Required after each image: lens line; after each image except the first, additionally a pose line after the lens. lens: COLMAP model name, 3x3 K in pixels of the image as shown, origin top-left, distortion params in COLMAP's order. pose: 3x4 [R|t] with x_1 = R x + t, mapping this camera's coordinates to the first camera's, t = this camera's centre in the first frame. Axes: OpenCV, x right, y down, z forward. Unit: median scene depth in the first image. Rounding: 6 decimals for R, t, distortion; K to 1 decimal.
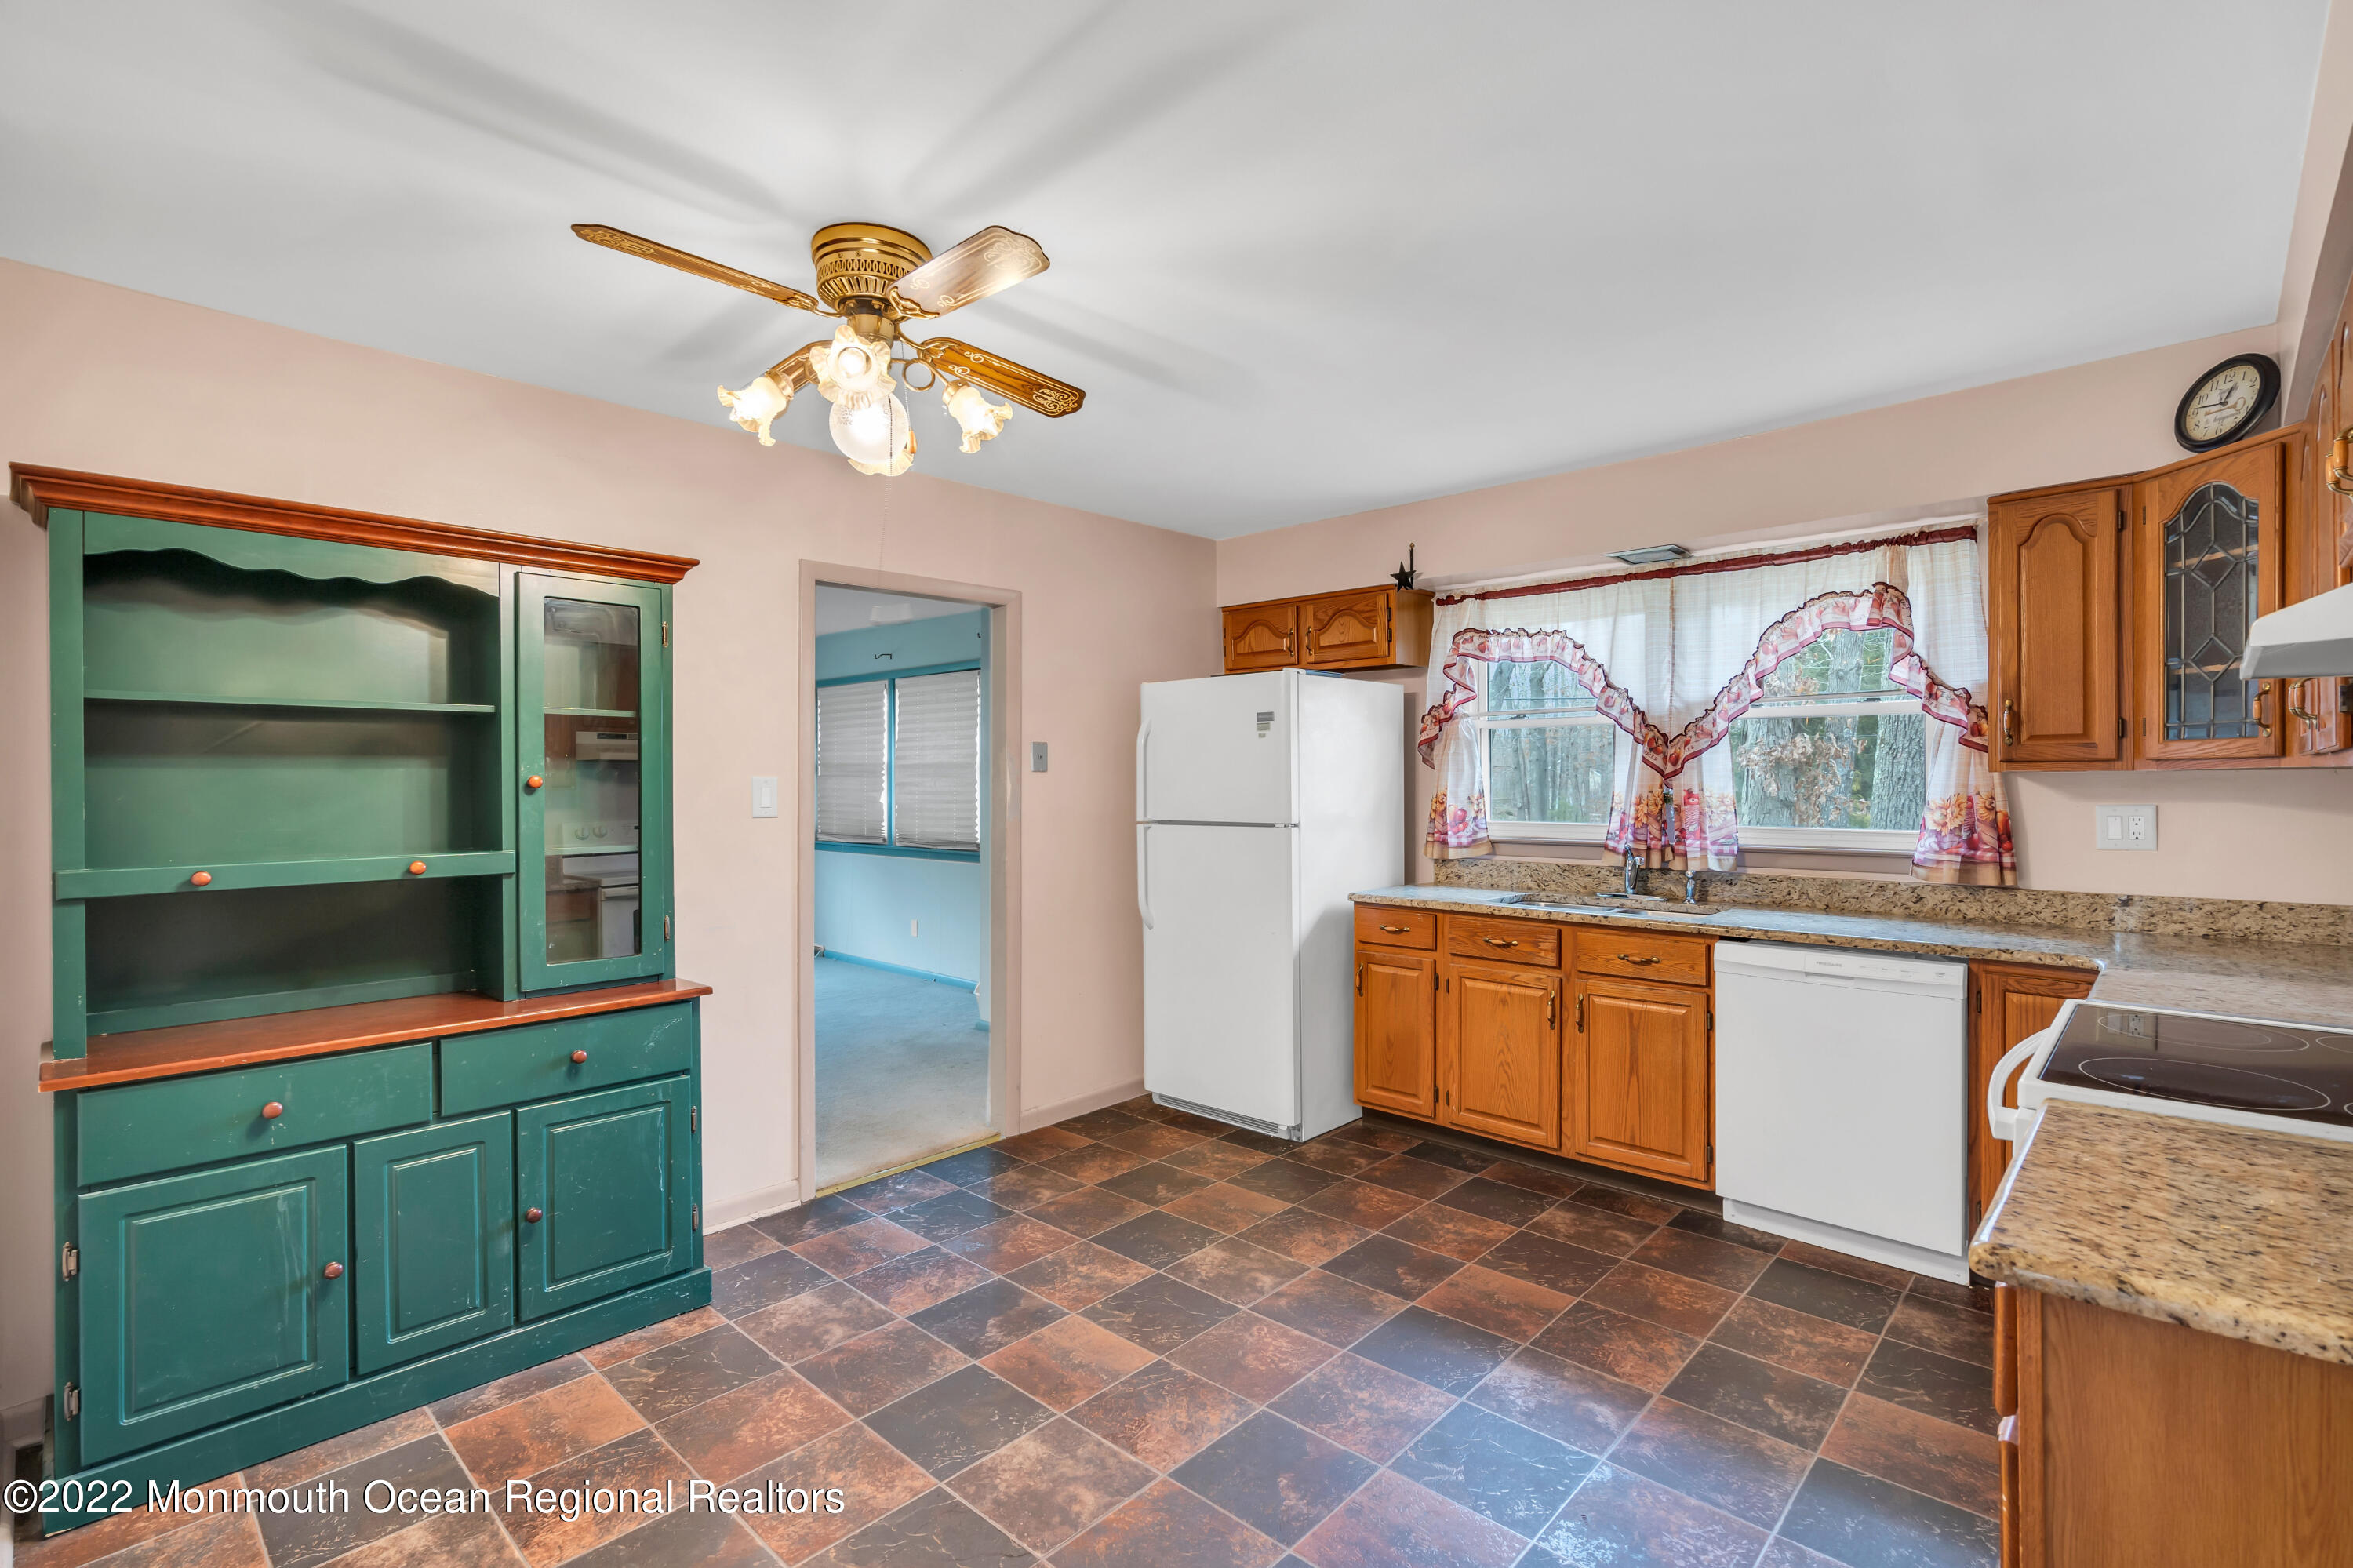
lens RADIAL K [[1078.8, 0, 1184.3], [0, 1078.8, 784.9], [0, 0, 1]] dist [-0.010839, 0.004815]
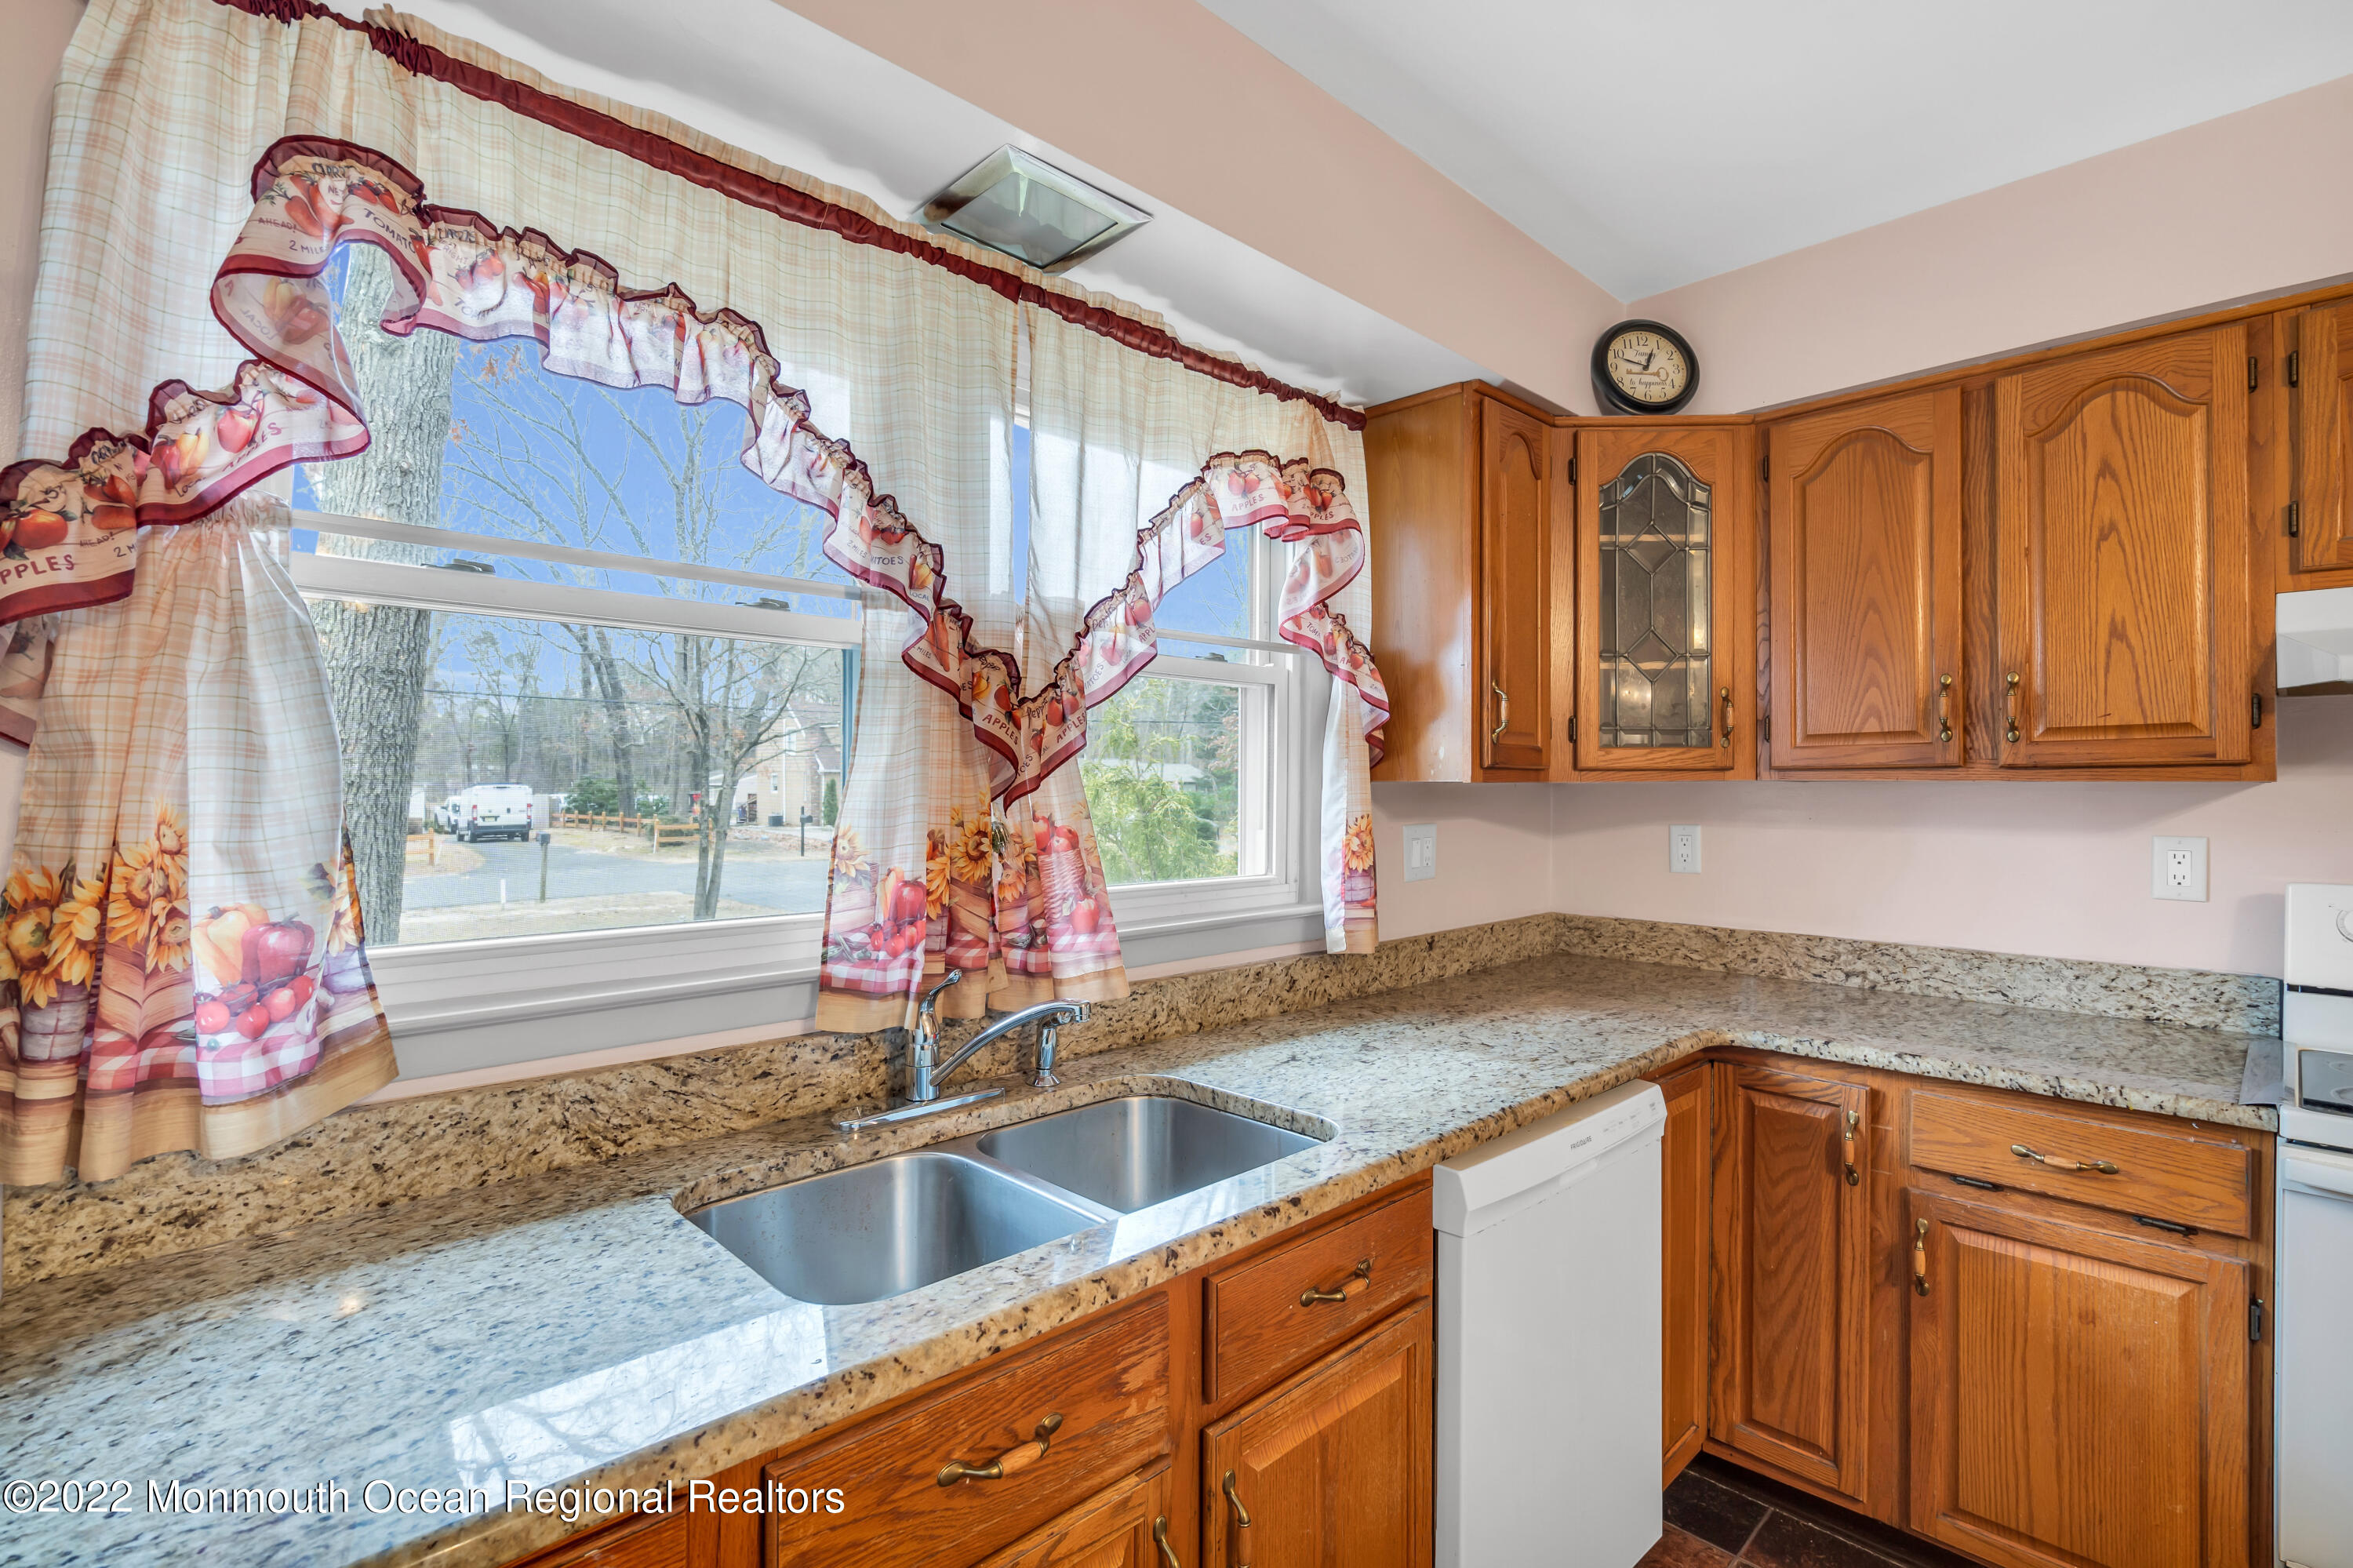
lens RADIAL K [[1078.8, 0, 1184.3], [0, 1078.8, 784.9], [0, 0, 1]] dist [-0.010839, 0.004815]
pose [[0.051149, 0.003870, 0.998684, 0.047597], [0.000811, 0.999992, -0.003917, -0.006560], [-0.998691, 0.001010, 0.051145, 0.936563]]
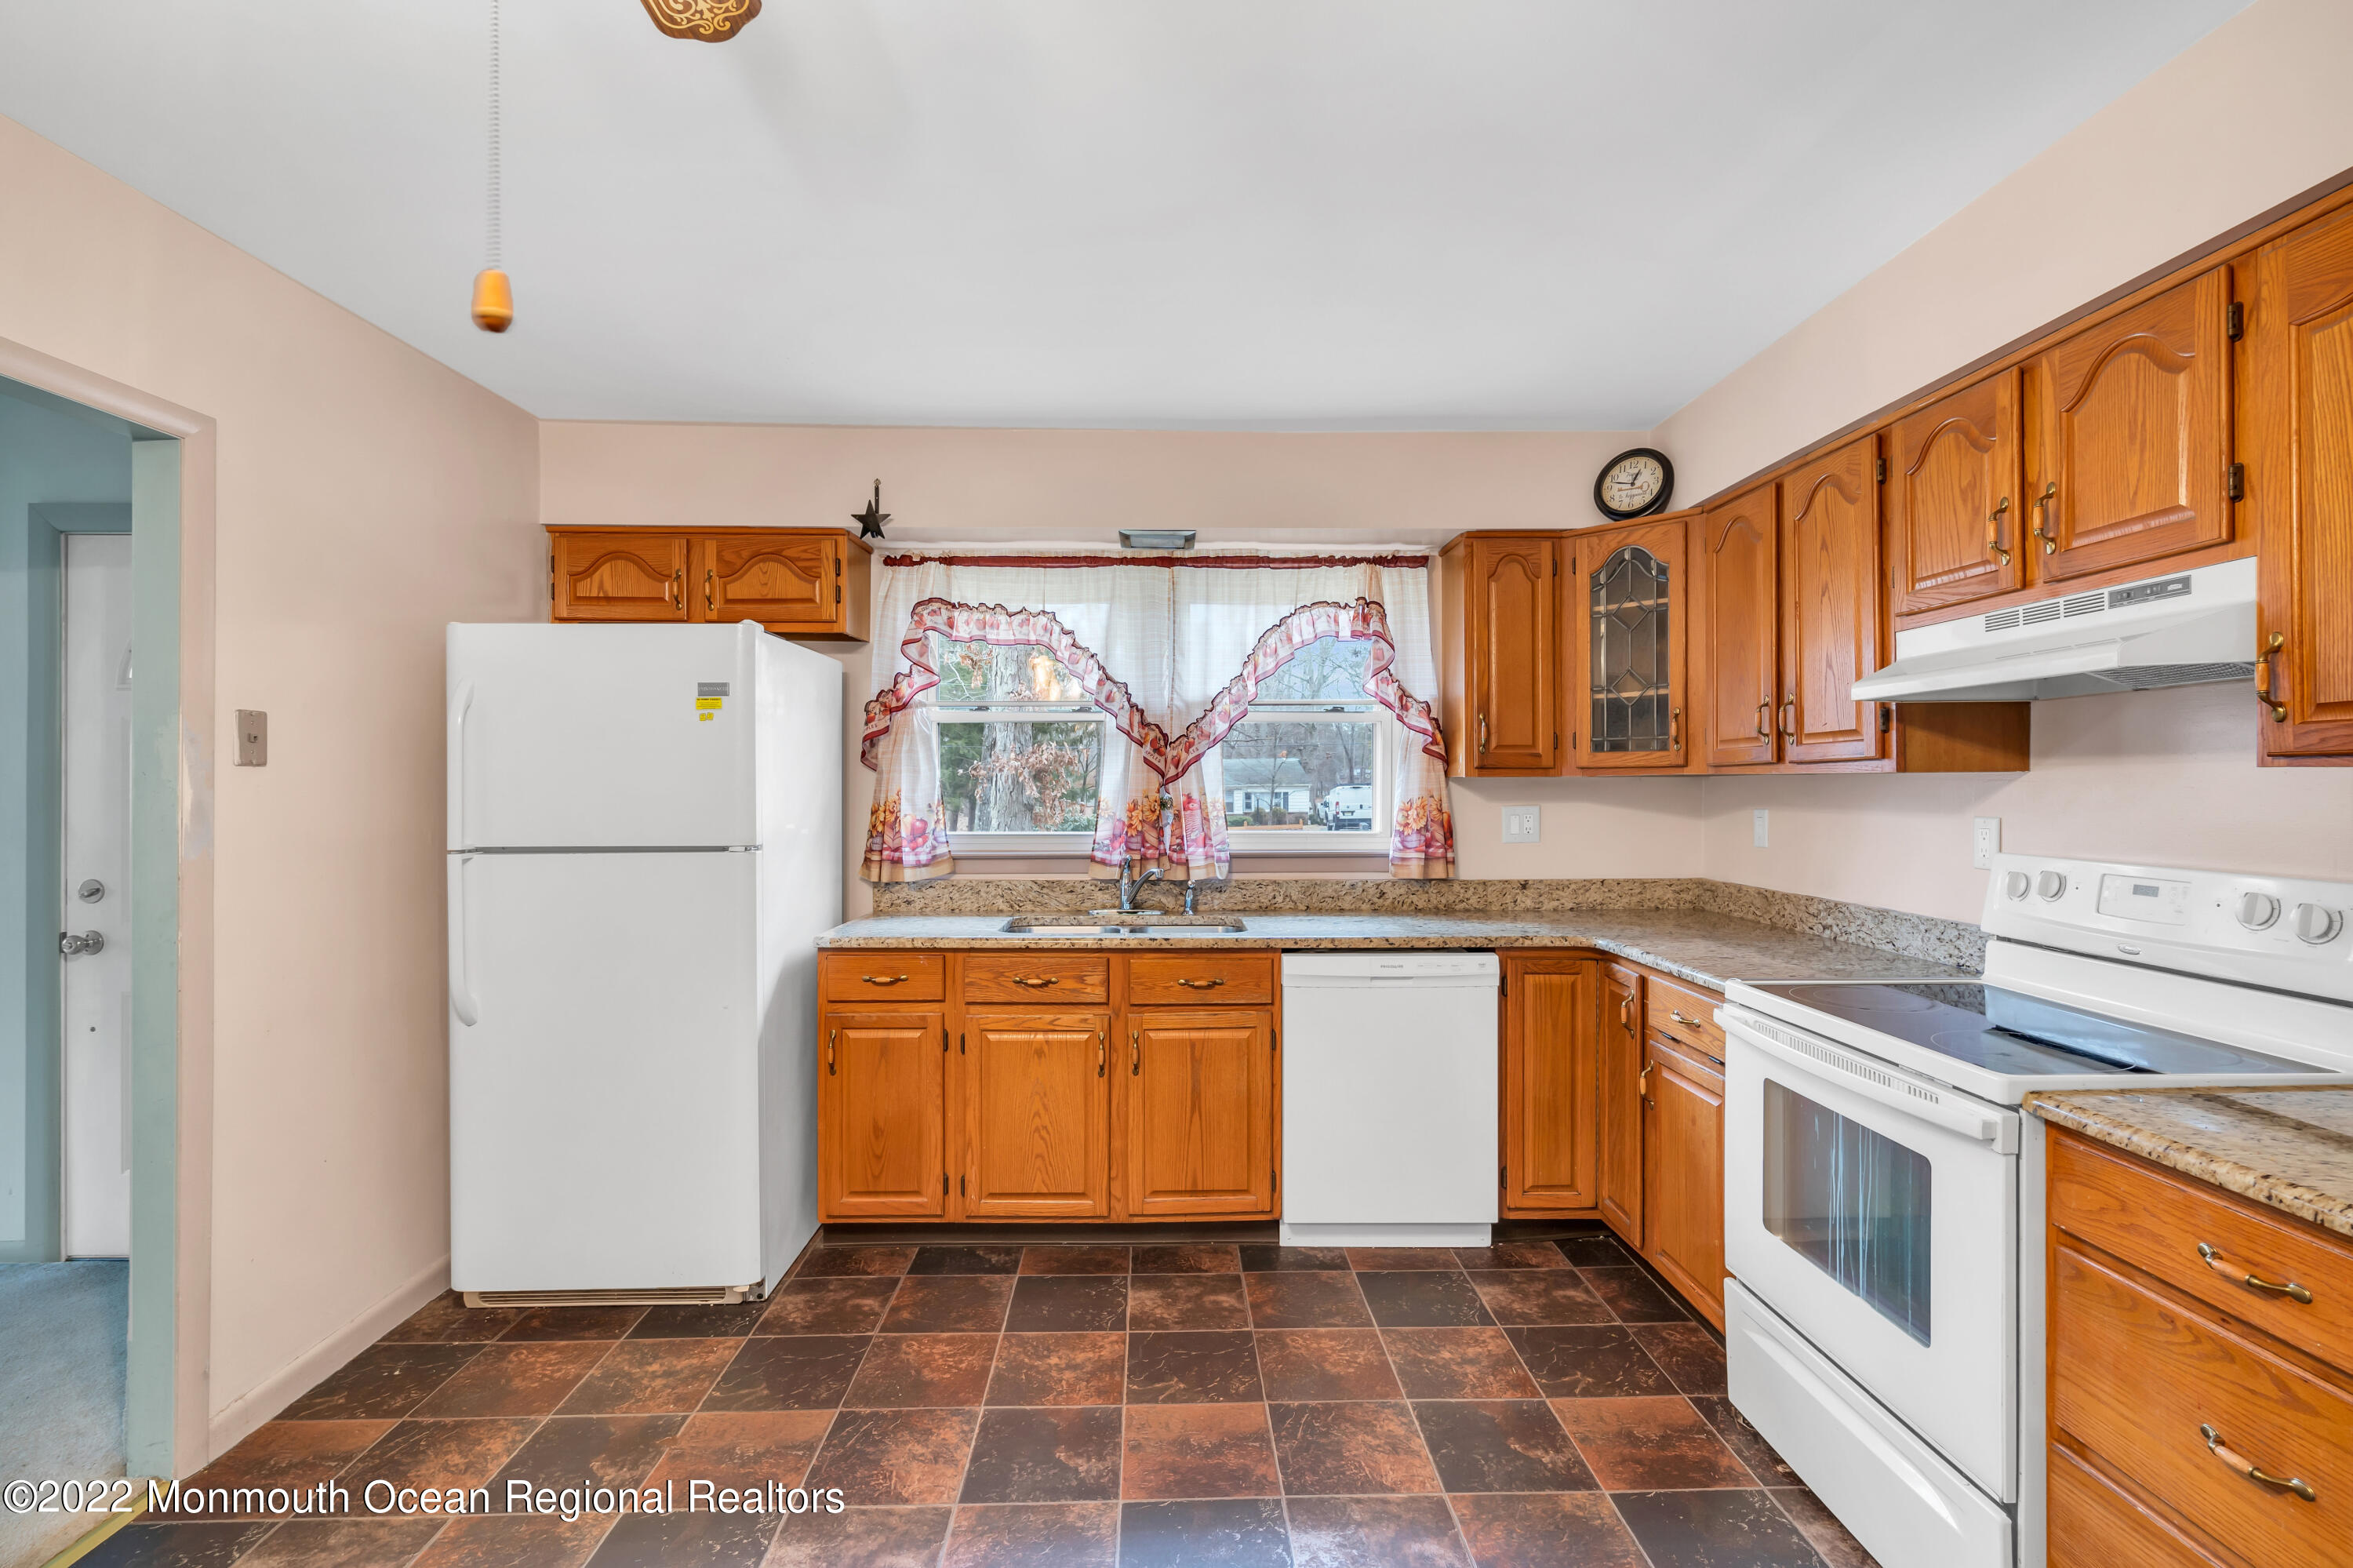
lens RADIAL K [[1073.5, 0, 1183.4], [0, 1073.5, 784.8], [0, 0, 1]] dist [-0.011384, 0.004237]
pose [[0.712602, 0.001891, 0.701566, -0.197498], [0.001539, 0.999990, -0.004259, 0.000228], [-0.701566, 0.004115, 0.712592, 0.335599]]
